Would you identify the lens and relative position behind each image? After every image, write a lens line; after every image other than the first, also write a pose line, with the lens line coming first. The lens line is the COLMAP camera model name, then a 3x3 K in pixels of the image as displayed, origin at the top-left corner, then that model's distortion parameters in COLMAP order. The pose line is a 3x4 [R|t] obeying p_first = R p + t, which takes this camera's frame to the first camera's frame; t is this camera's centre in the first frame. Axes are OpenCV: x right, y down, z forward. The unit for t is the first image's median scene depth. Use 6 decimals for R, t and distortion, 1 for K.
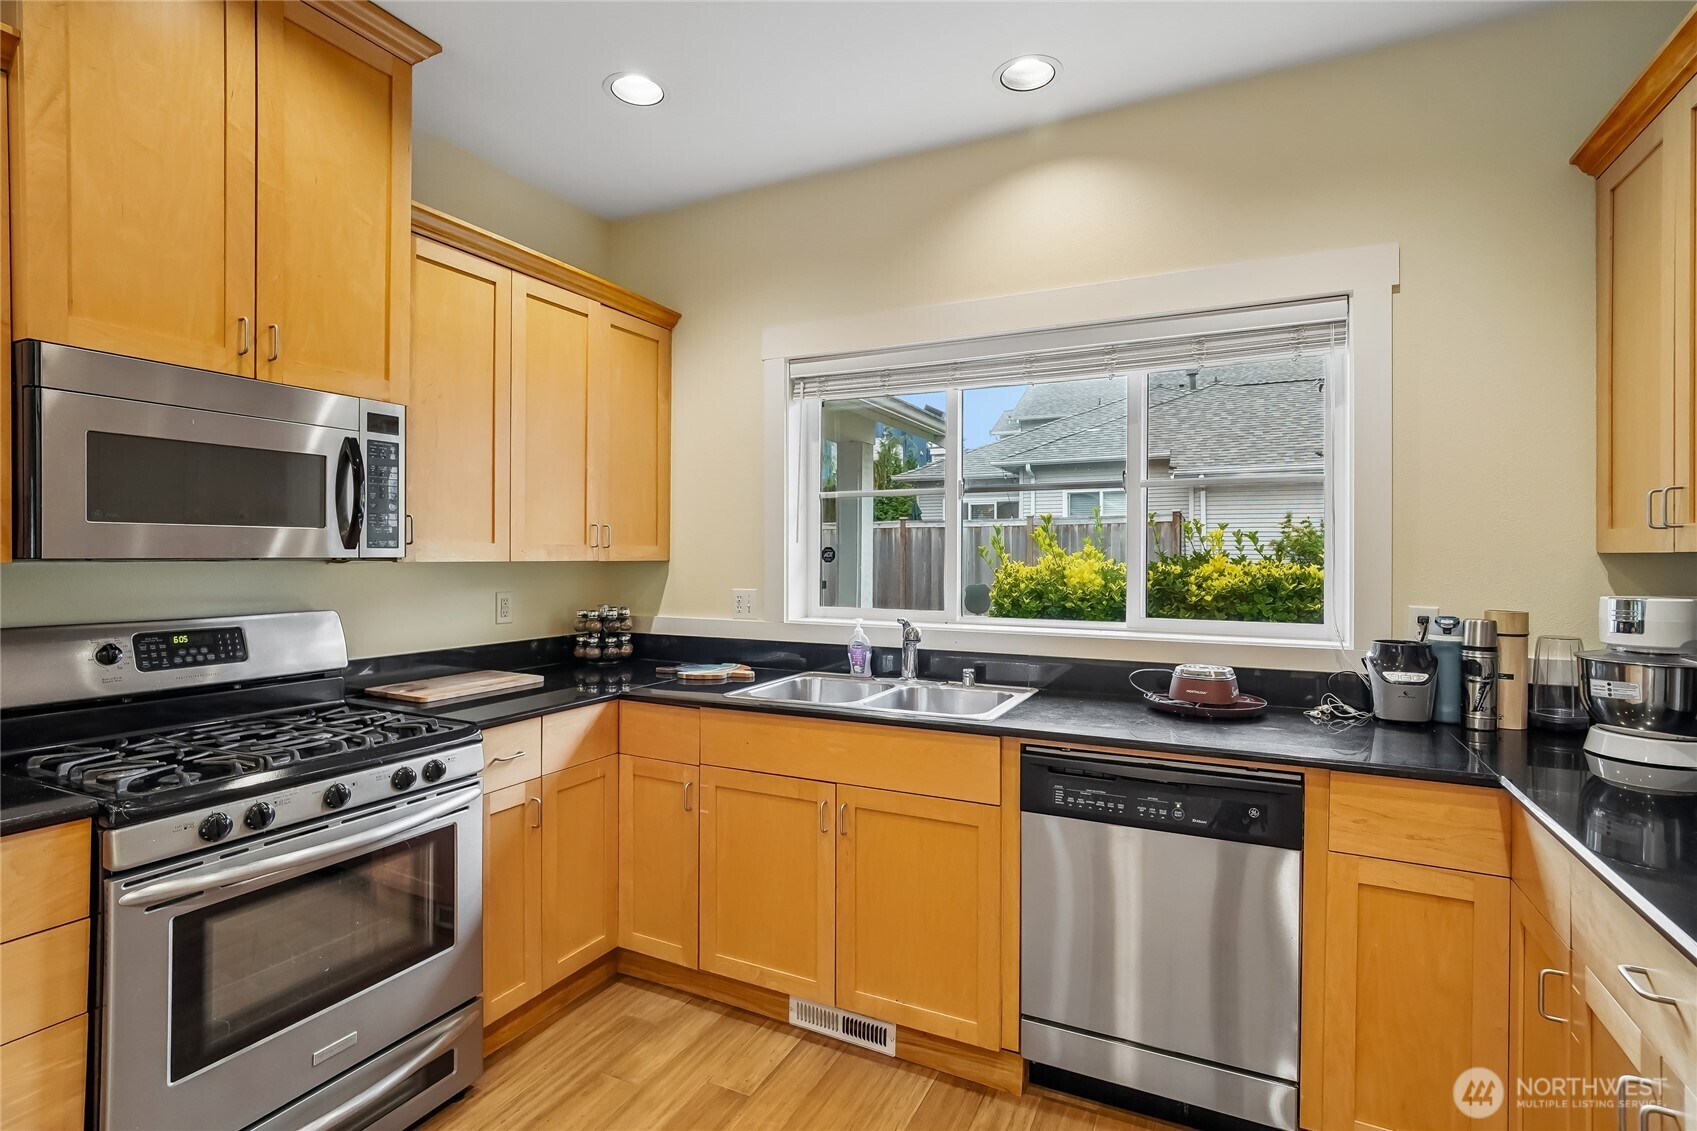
lens RADIAL K [[802.4, 0, 847.3], [0, 802.4, 564.0], [0, 0, 1]] dist [-0.016123, 0.008904]
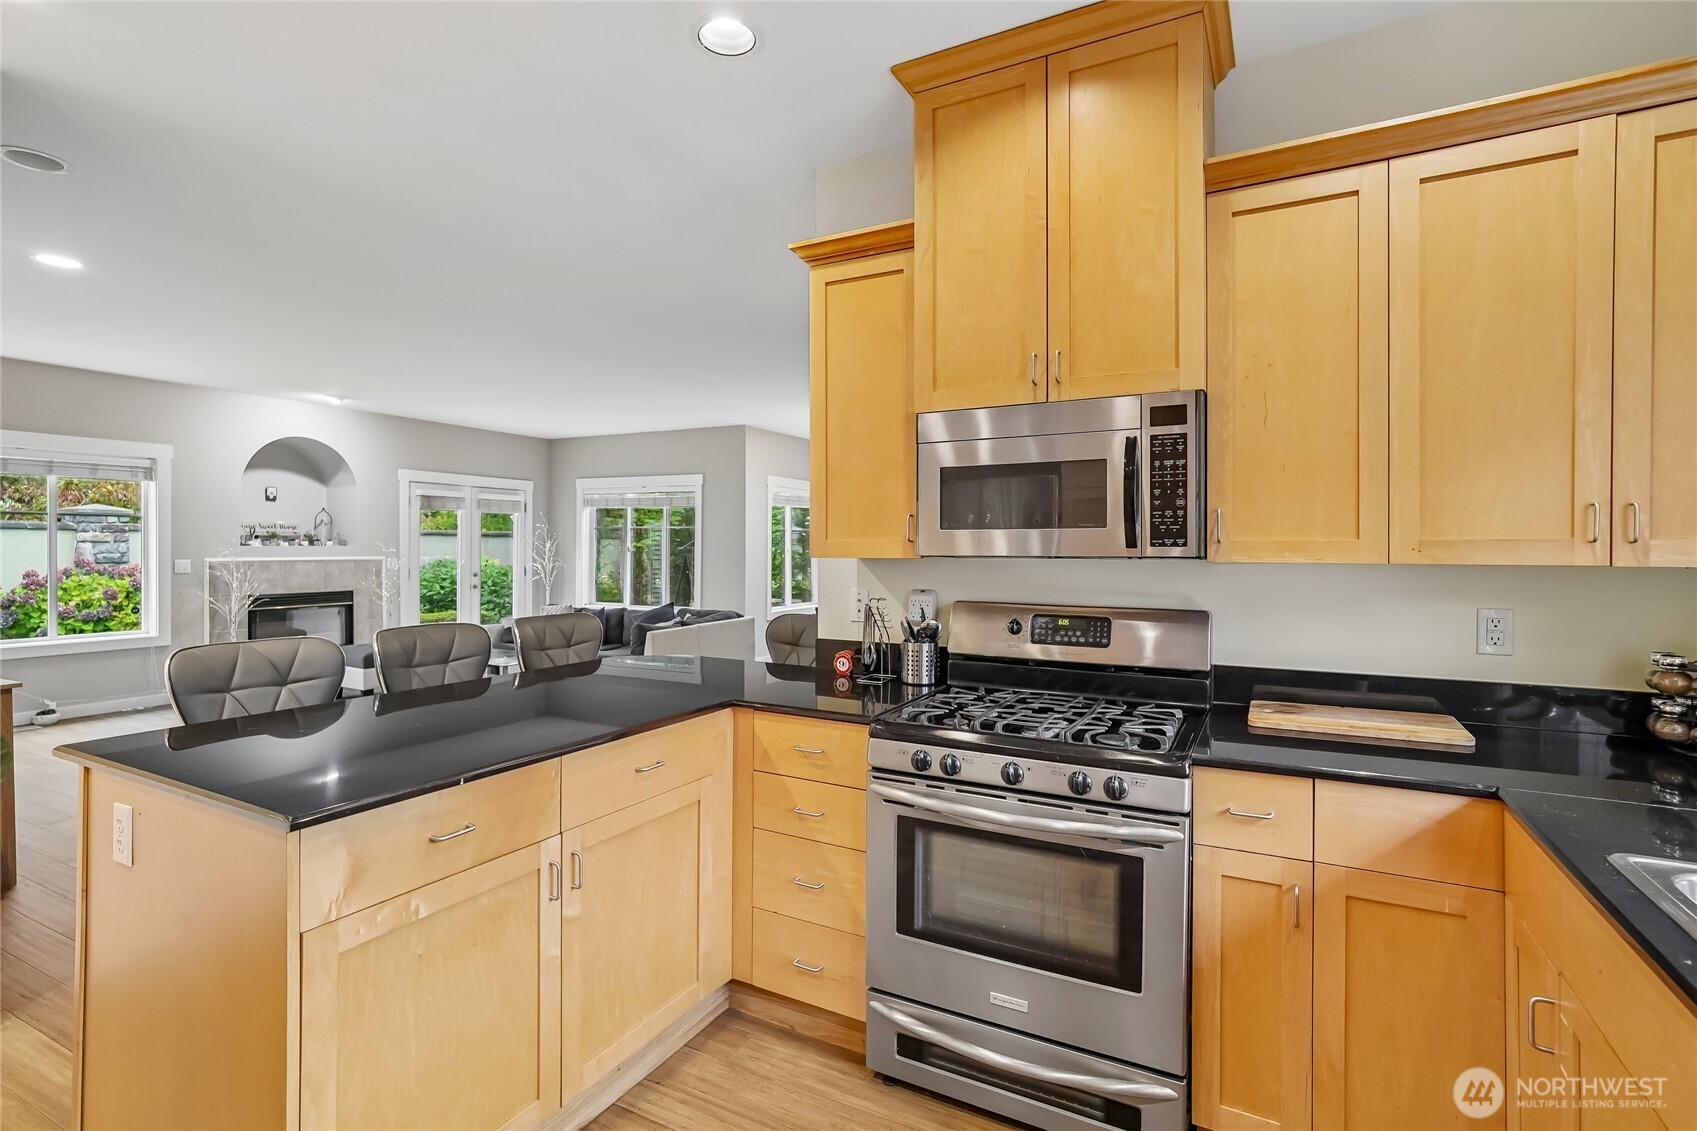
lens RADIAL K [[802.4, 0, 849.0], [0, 802.4, 551.8], [0, 0, 1]] dist [-0.016123, 0.008904]
pose [[-0.025656, 0.001578, -0.999670, 0.386711], [-0.013107, 0.999912, 0.001914, -0.011250], [0.999585, 0.013152, -0.025633, 0.664975]]
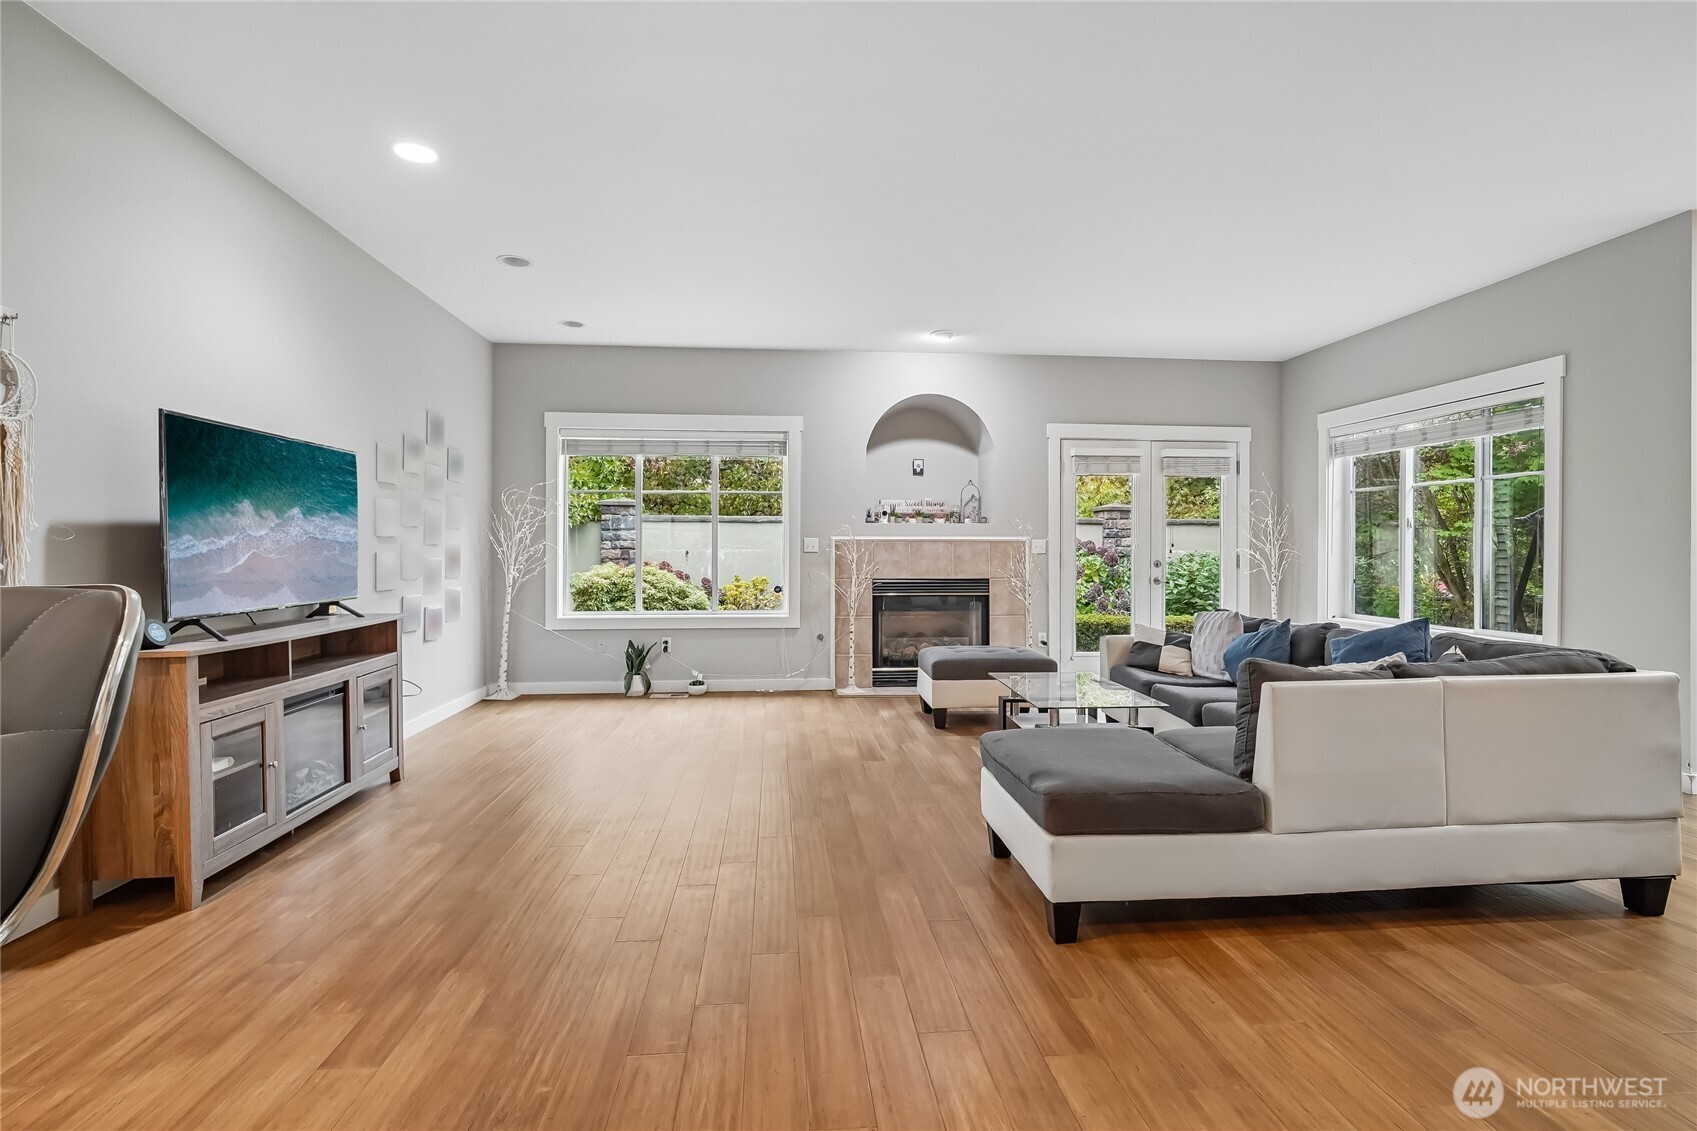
lens RADIAL K [[802.4, 0, 845.8], [0, 802.4, 550.7], [0, 0, 1]] dist [-0.016123, 0.008904]
pose [[-0.856386, -0.008838, -0.516260, -1.377019], [-0.011679, 0.999929, 0.002254, 0.107696], [0.516203, 0.007960, -0.856429, 0.545627]]
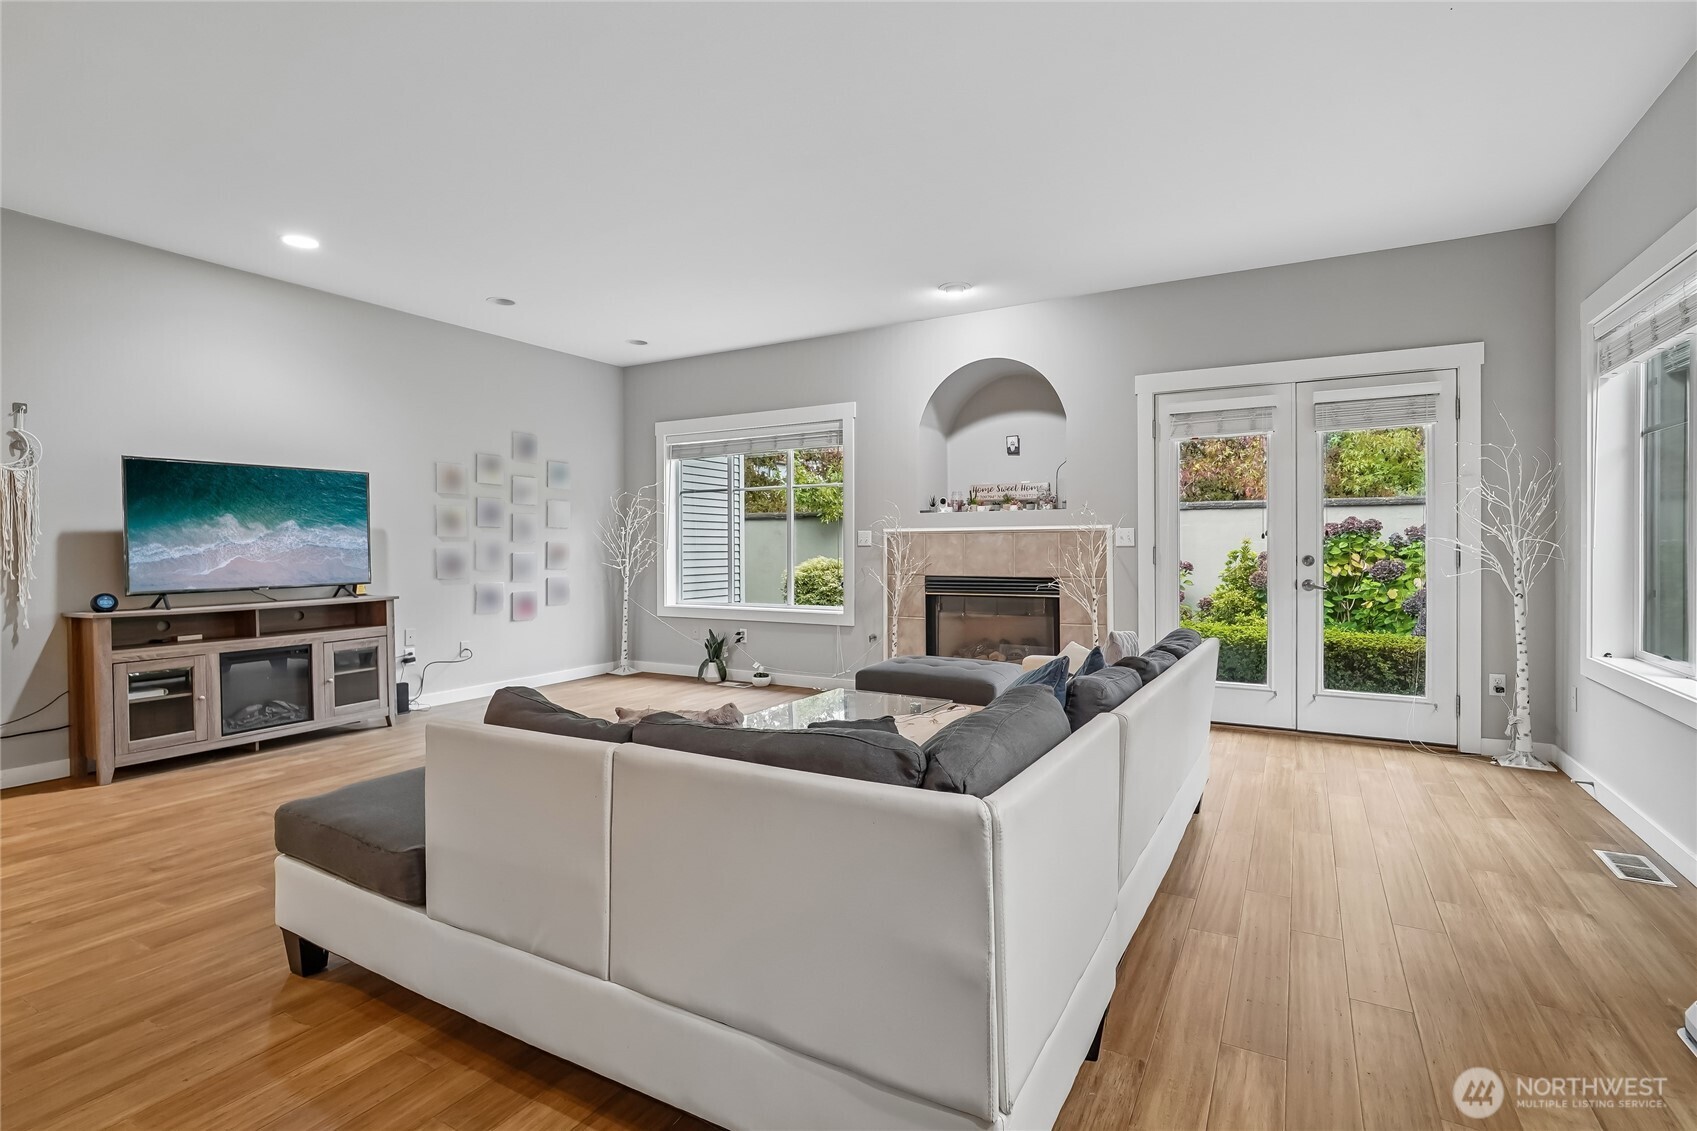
lens RADIAL K [[802.4, 0, 846.3], [0, 802.4, 548.7], [0, 0, 1]] dist [-0.016123, 0.008904]
pose [[-0.997991, -0.002506, 0.063309, -2.998965], [-0.001697, 0.999916, 0.012826, 0.094567], [-0.063336, 0.012692, -0.997912, 0.719428]]
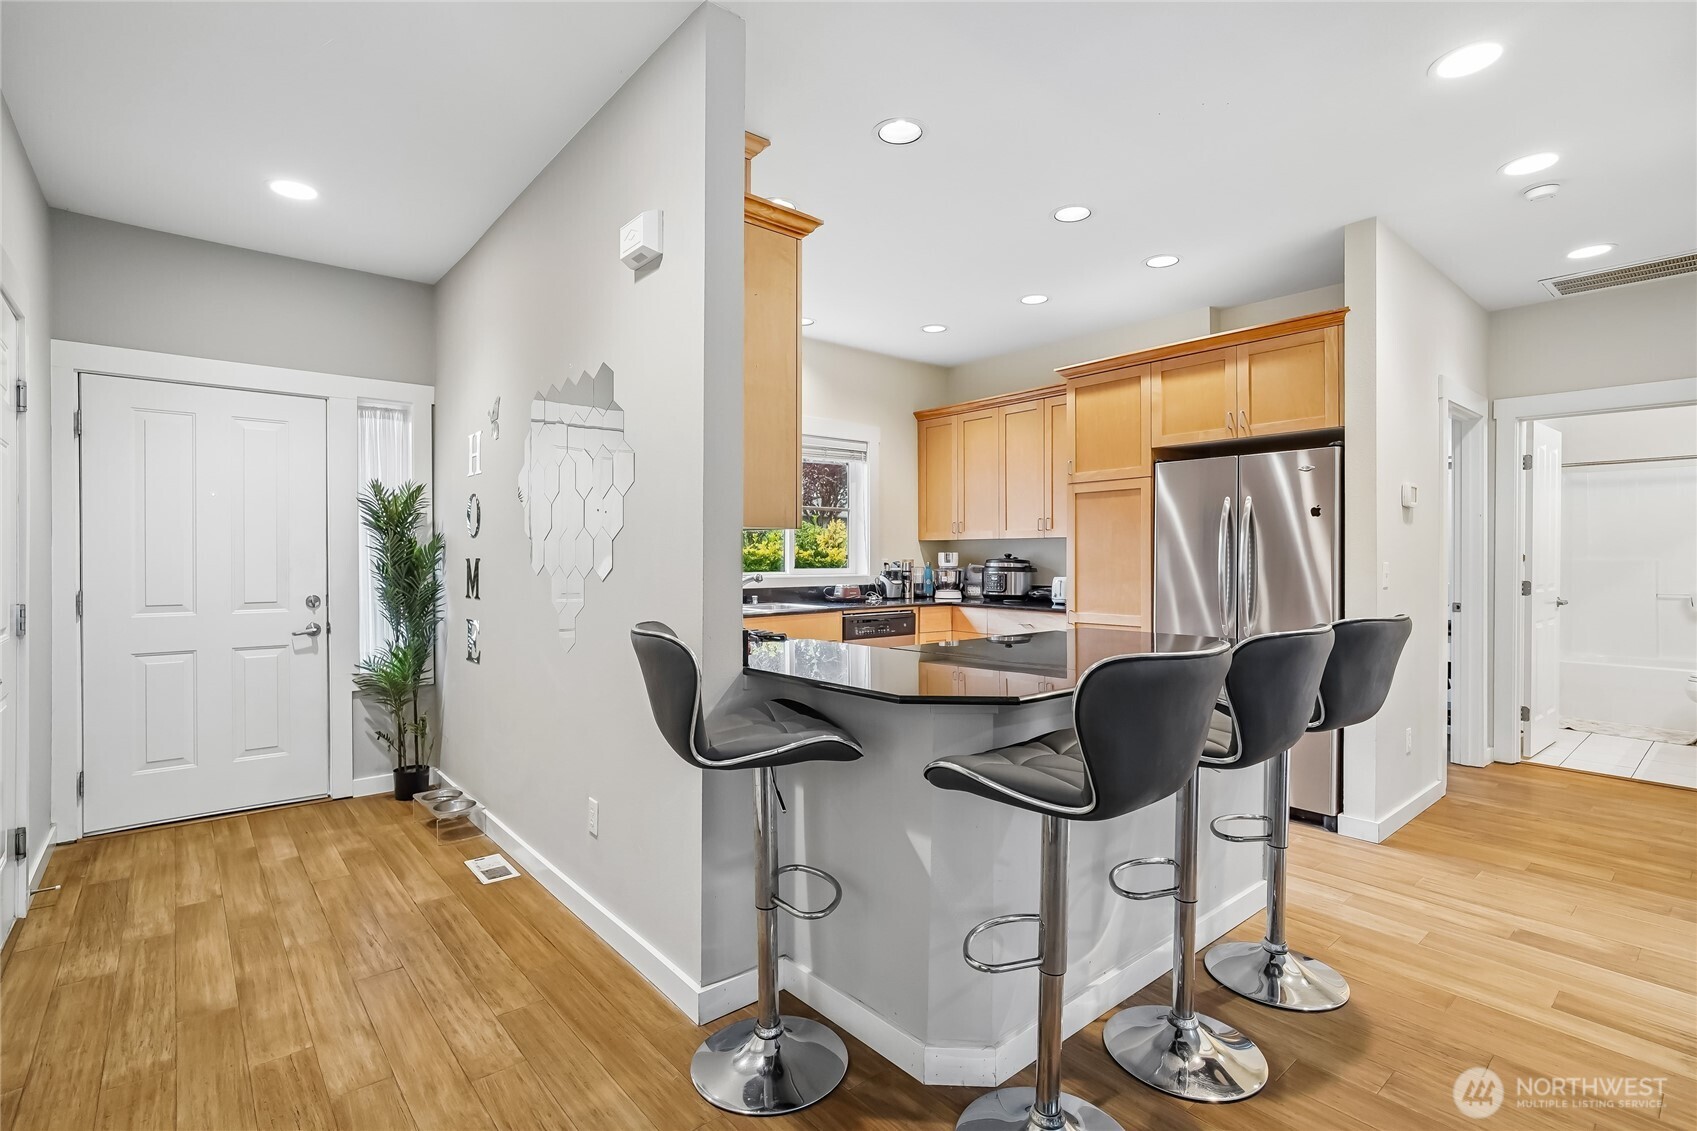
lens RADIAL K [[802.4, 0, 850.2], [0, 802.4, 557.9], [0, 0, 1]] dist [-0.016123, 0.008904]
pose [[0.391841, -0.004519, 0.920022, -1.989340], [0.011498, 0.999934, 0.000015, 0.050314], [-0.919961, 0.010573, 0.391867, 0.011986]]
